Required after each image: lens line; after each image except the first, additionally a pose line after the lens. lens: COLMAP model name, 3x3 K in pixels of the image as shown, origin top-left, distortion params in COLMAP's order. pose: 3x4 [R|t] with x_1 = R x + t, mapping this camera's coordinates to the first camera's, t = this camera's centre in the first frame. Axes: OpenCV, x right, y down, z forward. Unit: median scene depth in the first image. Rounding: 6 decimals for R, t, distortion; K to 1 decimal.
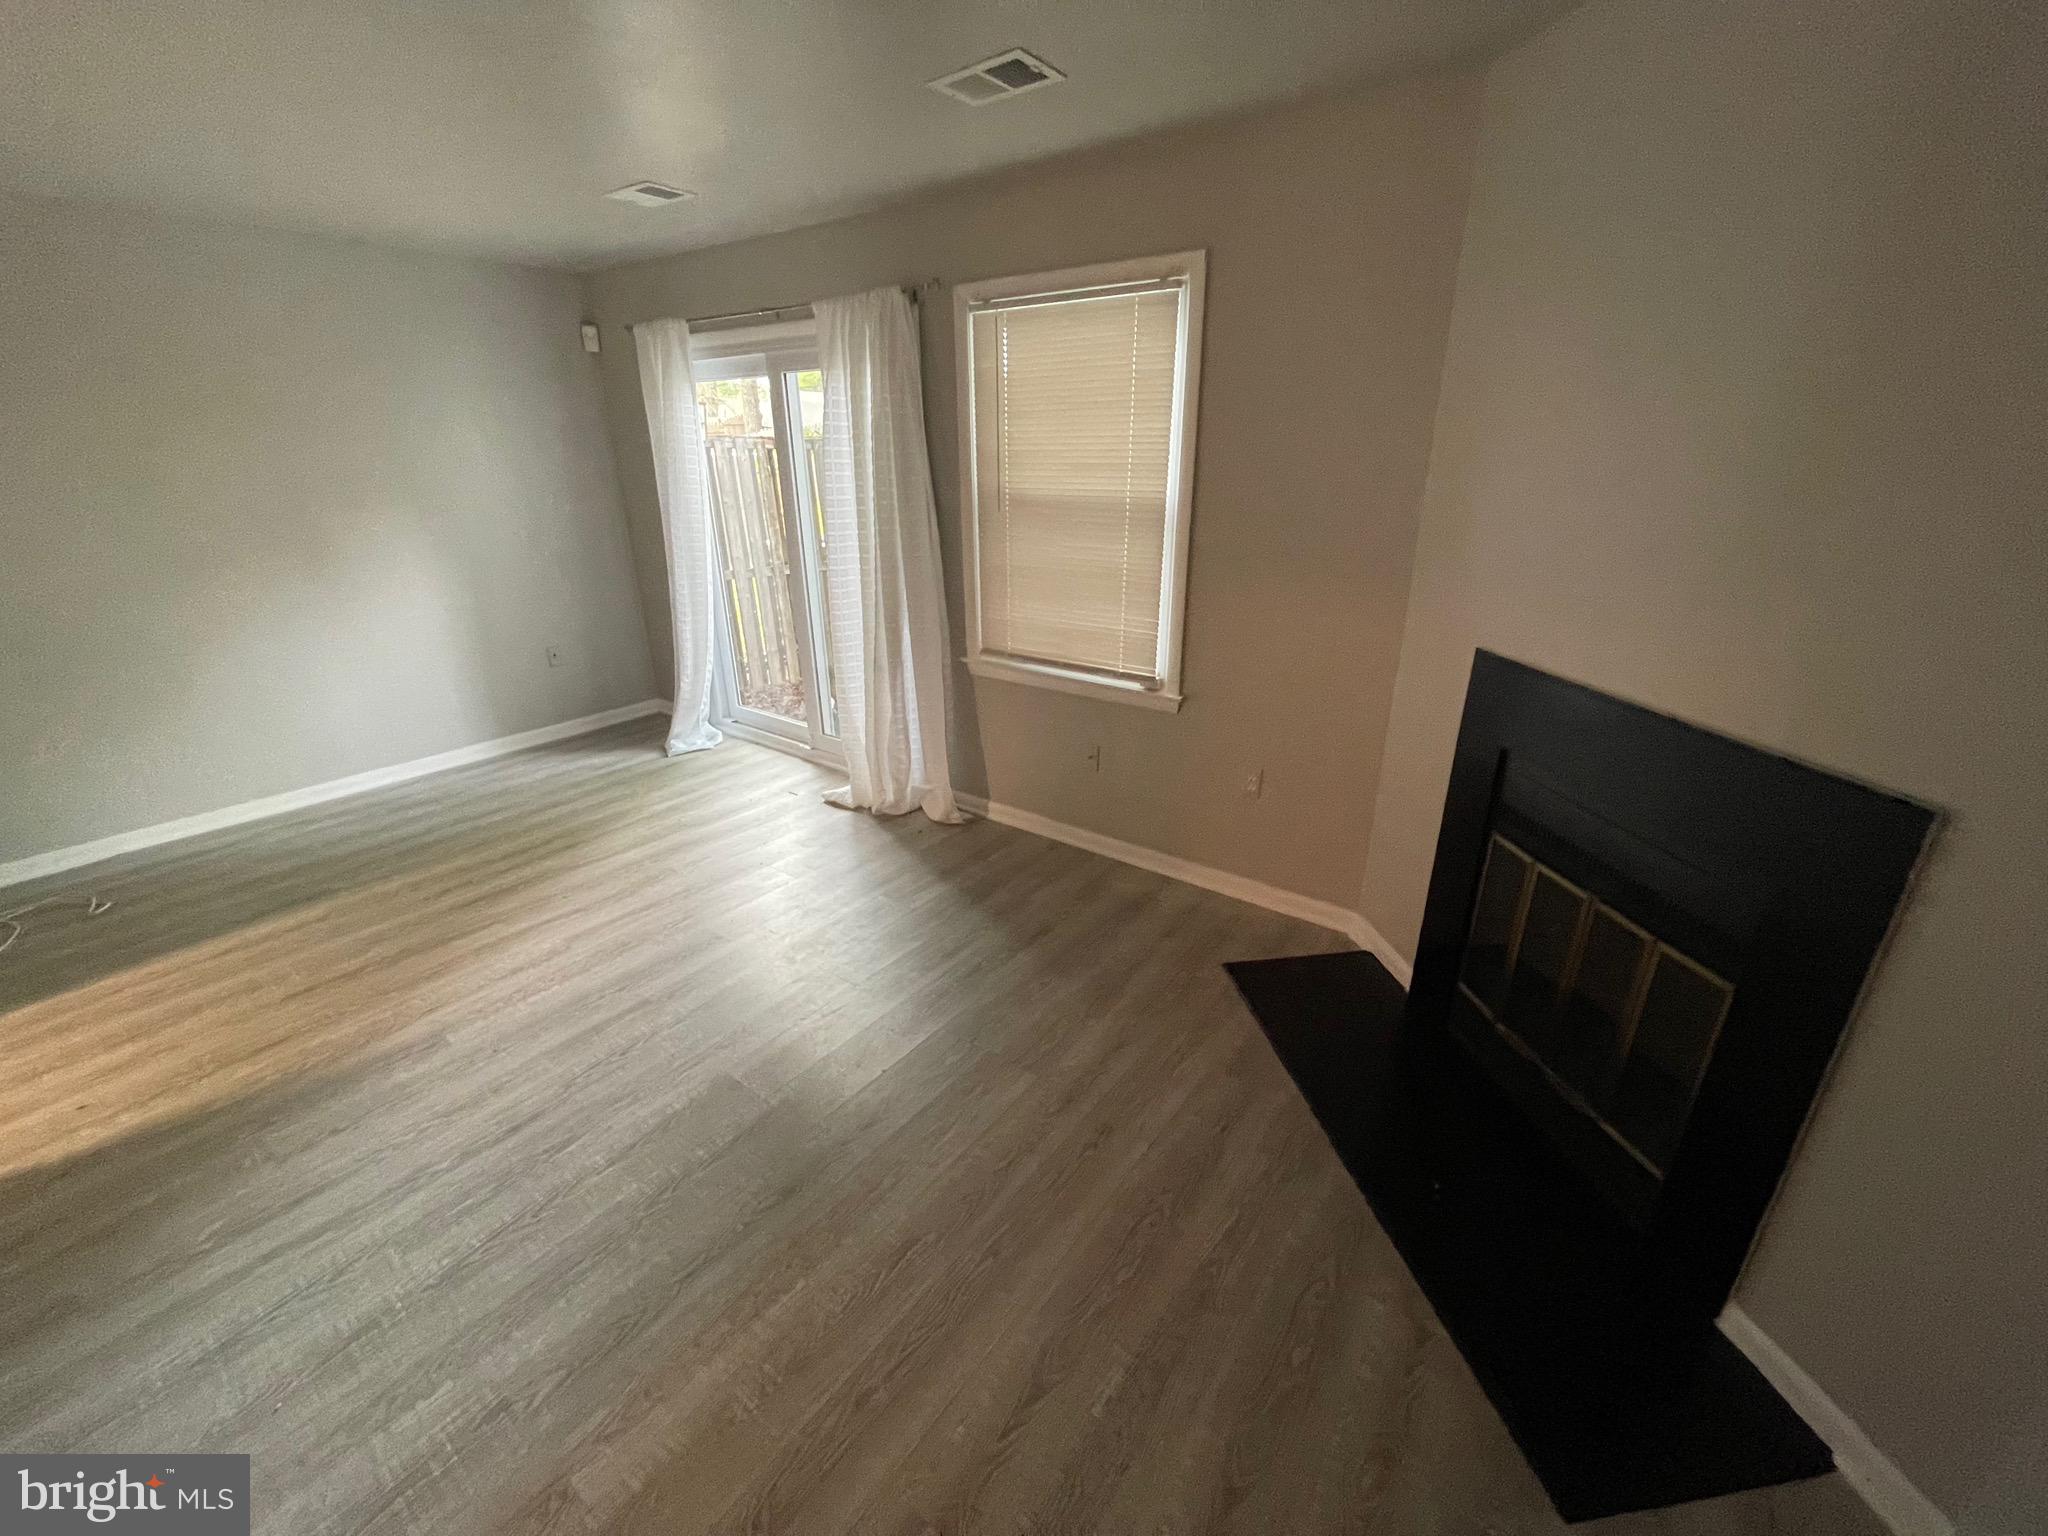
lens RADIAL K [[833.5, 0, 1030.5], [0, 833.5, 778.2], [0, 0, 1]] dist [-0.001271, -0.000044]
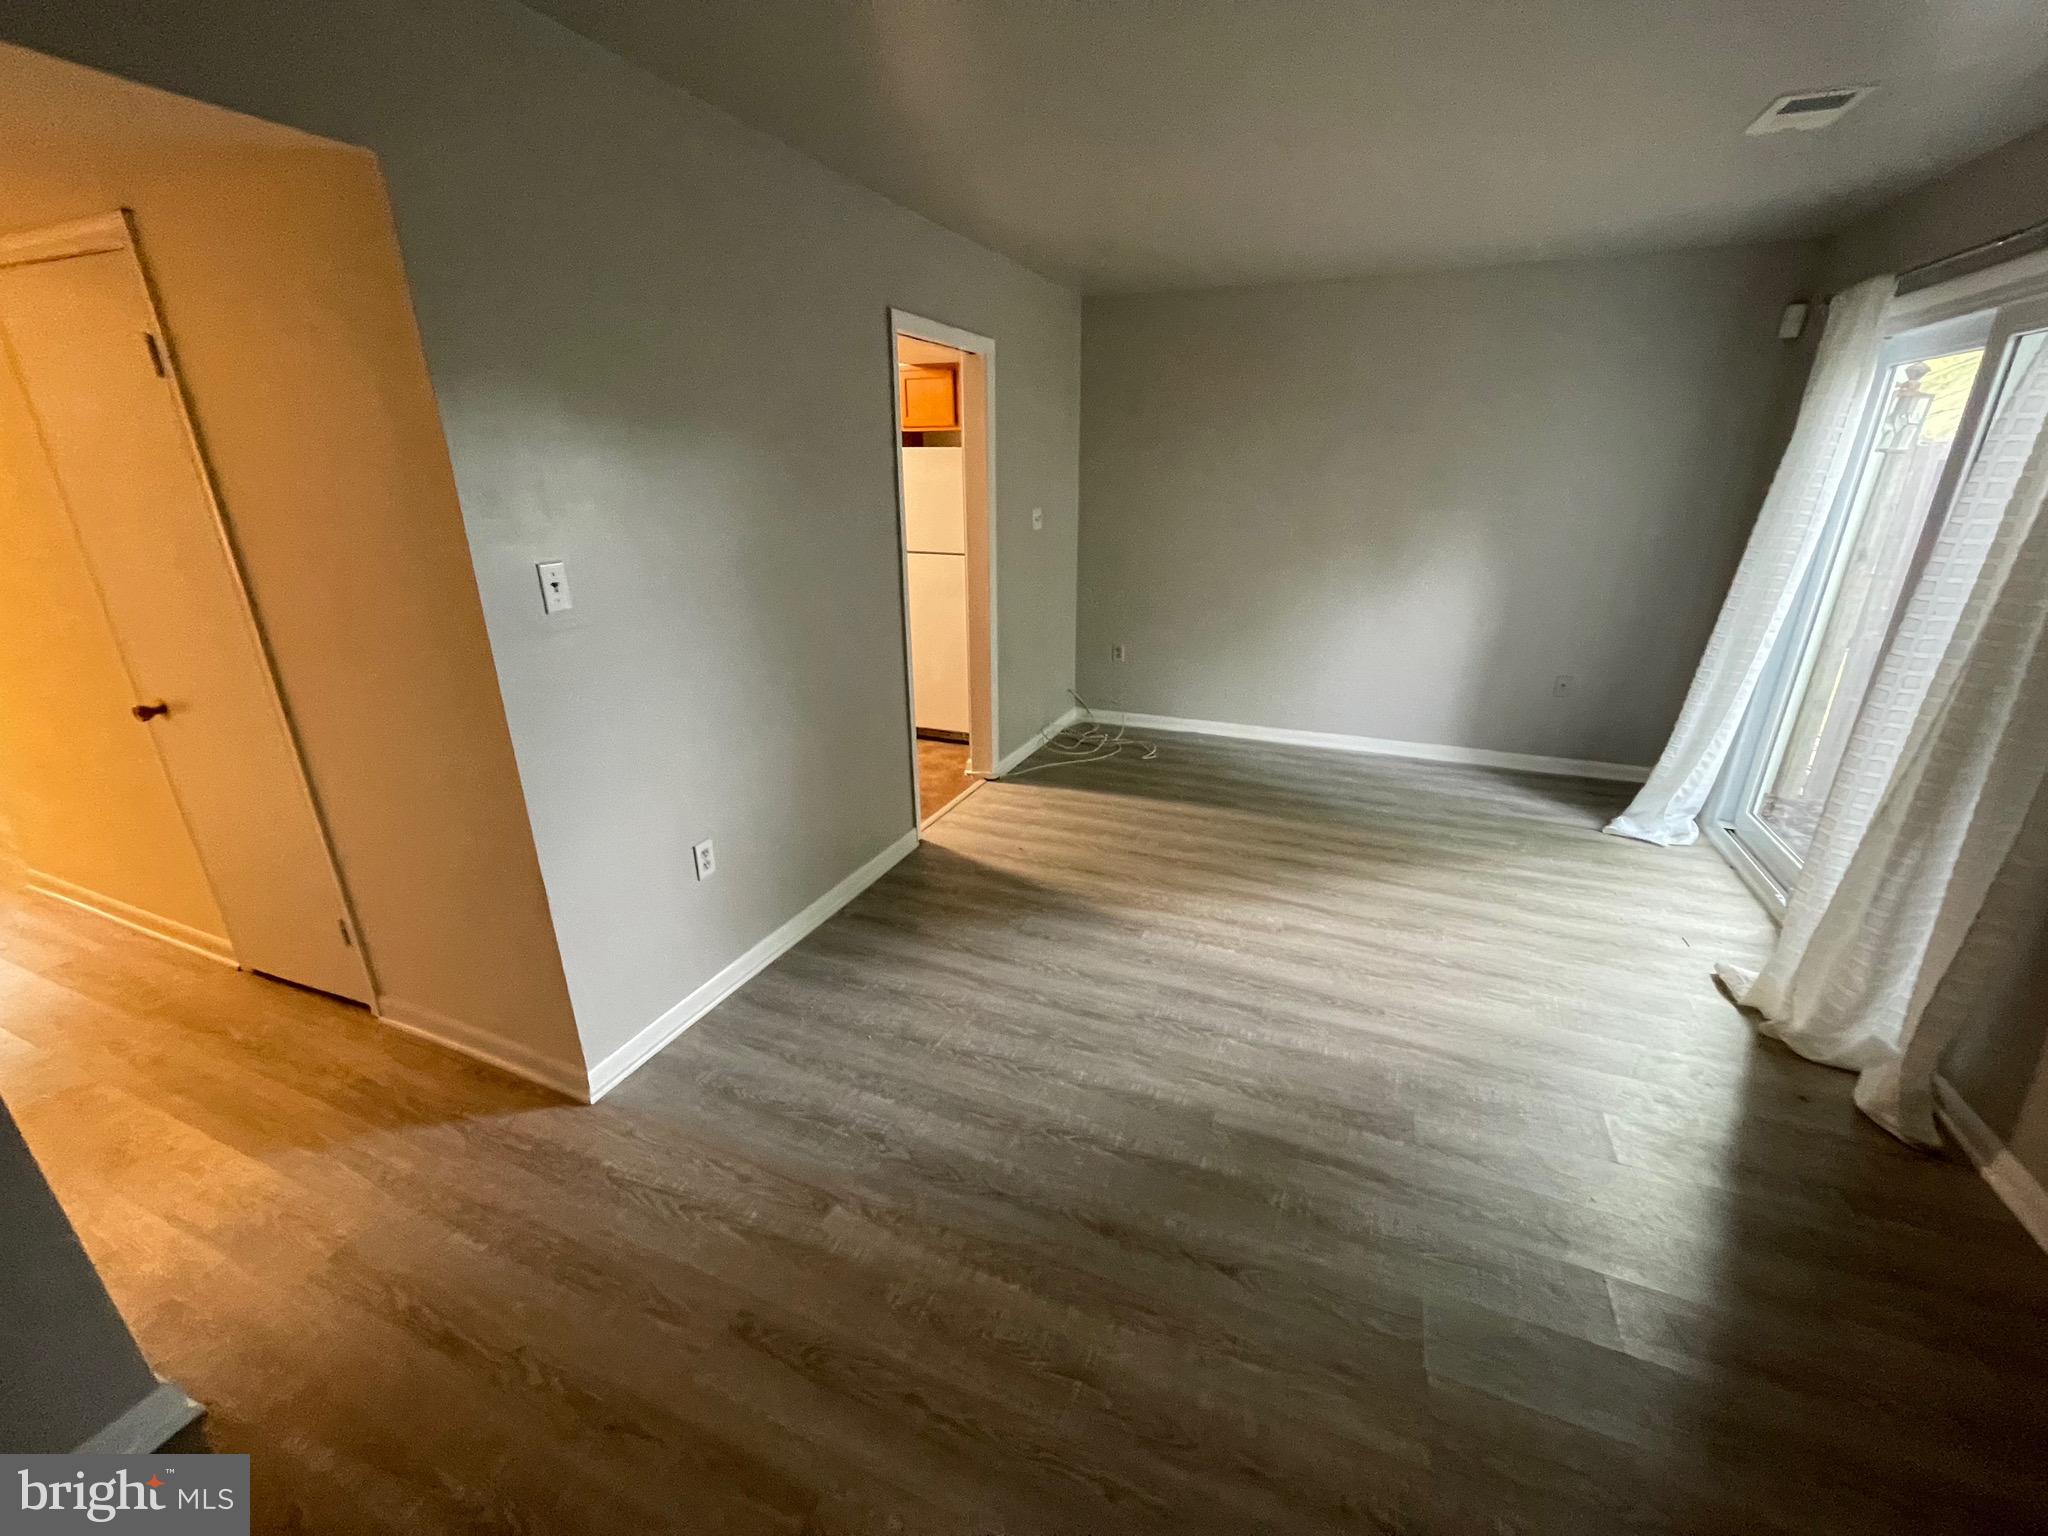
lens RADIAL K [[833.5, 0, 1030.5], [0, 833.5, 778.2], [0, 0, 1]] dist [-0.001271, -0.000044]
pose [[0.242956, 0.345146, -0.906558, 0.194181], [-0.361778, 0.899371, 0.245454, -0.087862], [0.900049, 0.268339, 0.343374, 0.237421]]
